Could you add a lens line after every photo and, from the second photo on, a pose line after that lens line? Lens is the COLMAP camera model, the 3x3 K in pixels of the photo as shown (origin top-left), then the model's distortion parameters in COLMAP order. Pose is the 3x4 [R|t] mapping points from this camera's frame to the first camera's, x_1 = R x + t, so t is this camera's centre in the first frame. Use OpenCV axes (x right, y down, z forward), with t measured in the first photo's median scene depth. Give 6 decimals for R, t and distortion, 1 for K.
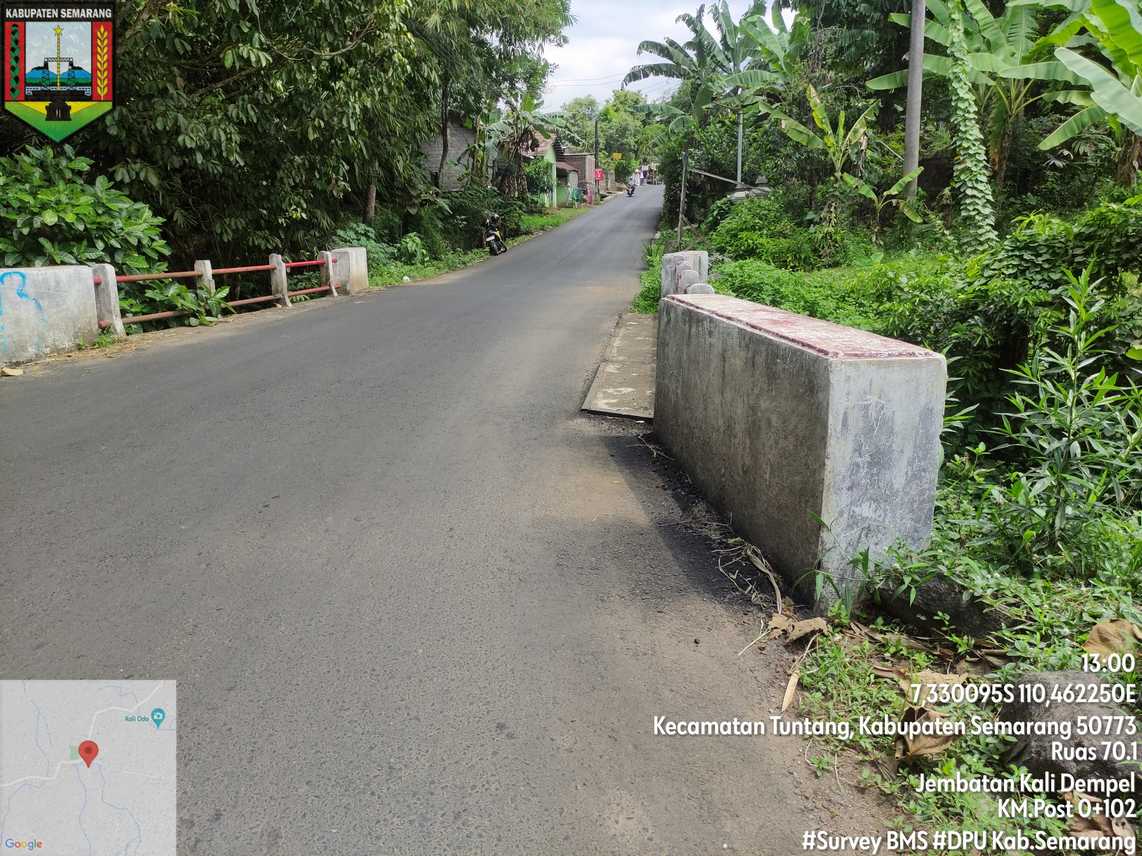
lens RADIAL K [[843.3, 0, 569.6], [0, 843.3, 423.7], [0, 0, 1]] dist [0.053787, -0.054448]
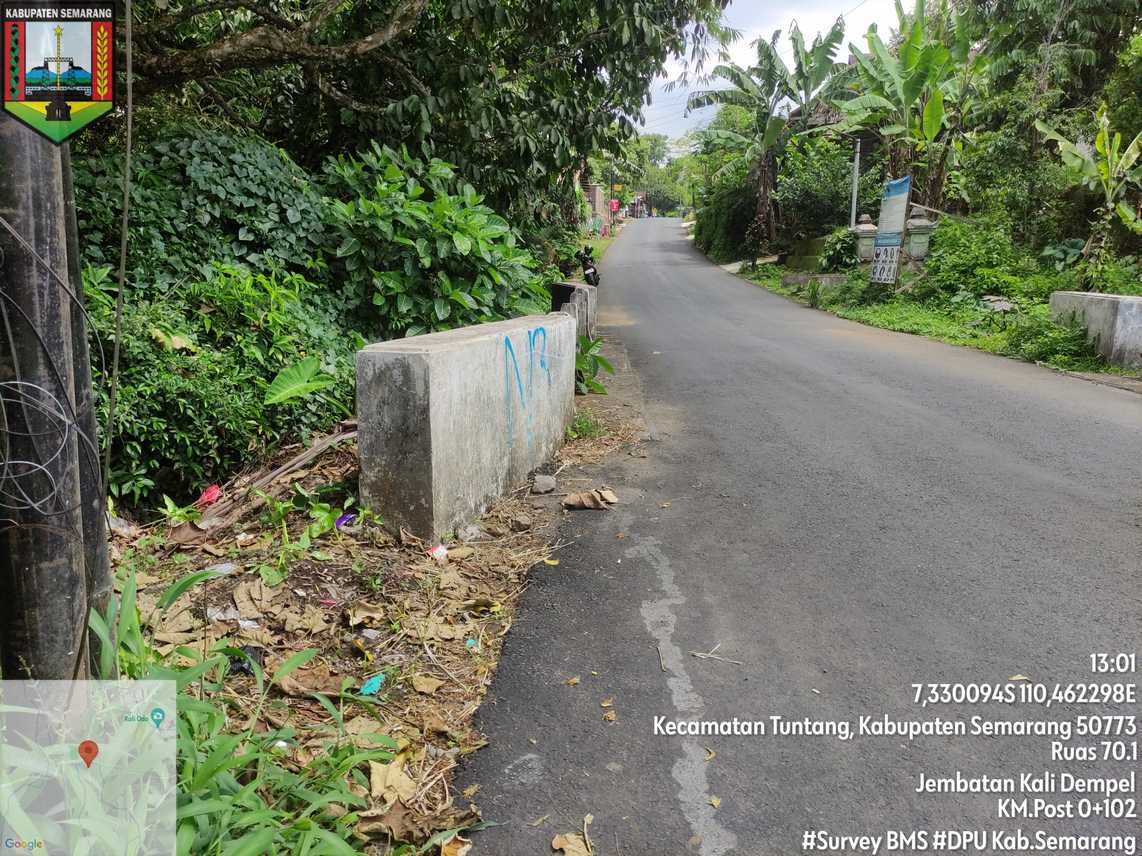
lens RADIAL K [[843.3, 0, 568.4], [0, 843.3, 426.5], [0, 0, 1]] dist [0.053787, -0.054448]
pose [[0.997586, 0.000511, 0.069445, -0.310640], [0.001730, 0.999480, -0.032210, -0.039007], [-0.069426, 0.032252, 0.997066, 0.173914]]
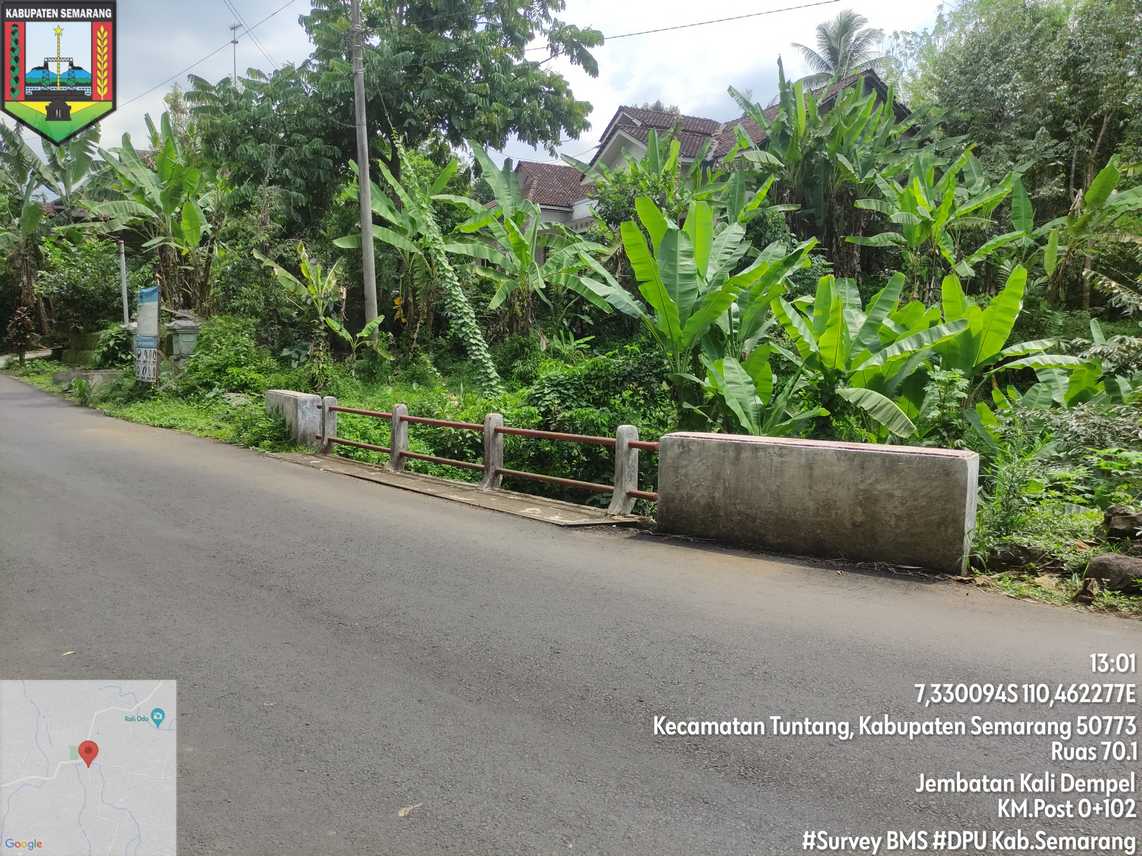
lens RADIAL K [[843.3, 0, 571.9], [0, 843.3, 425.9], [0, 0, 1]] dist [0.053787, -0.054448]
pose [[0.674835, -0.062152, 0.735347, -0.304786], [0.161711, 0.984683, -0.065178, -0.026222], [-0.720033, 0.162898, 0.674549, 0.026571]]
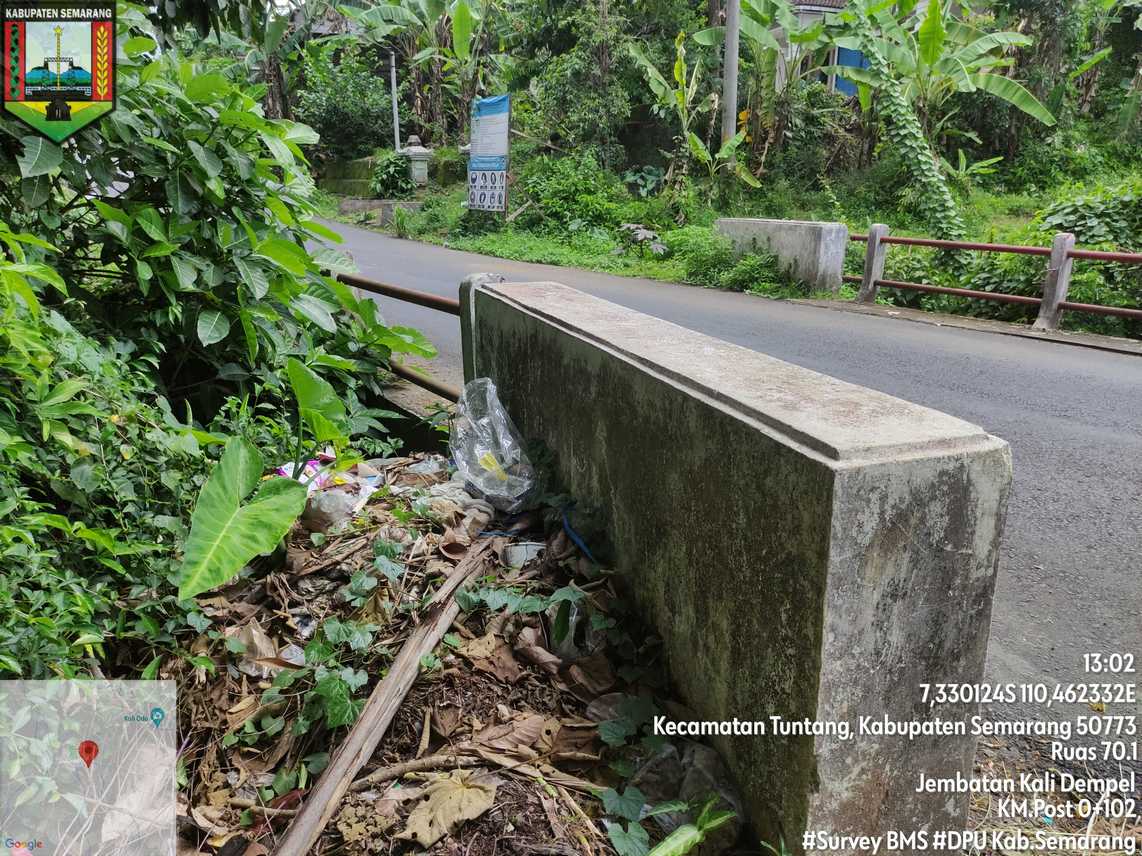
lens RADIAL K [[843.3, 0, 561.9], [0, 843.3, 429.8], [0, 0, 1]] dist [0.053787, -0.054448]
pose [[0.790483, -0.155689, 0.592366, -0.407866], [0.125059, 0.987806, 0.092737, -0.077094], [-0.599580, 0.000774, 0.800314, 0.344291]]
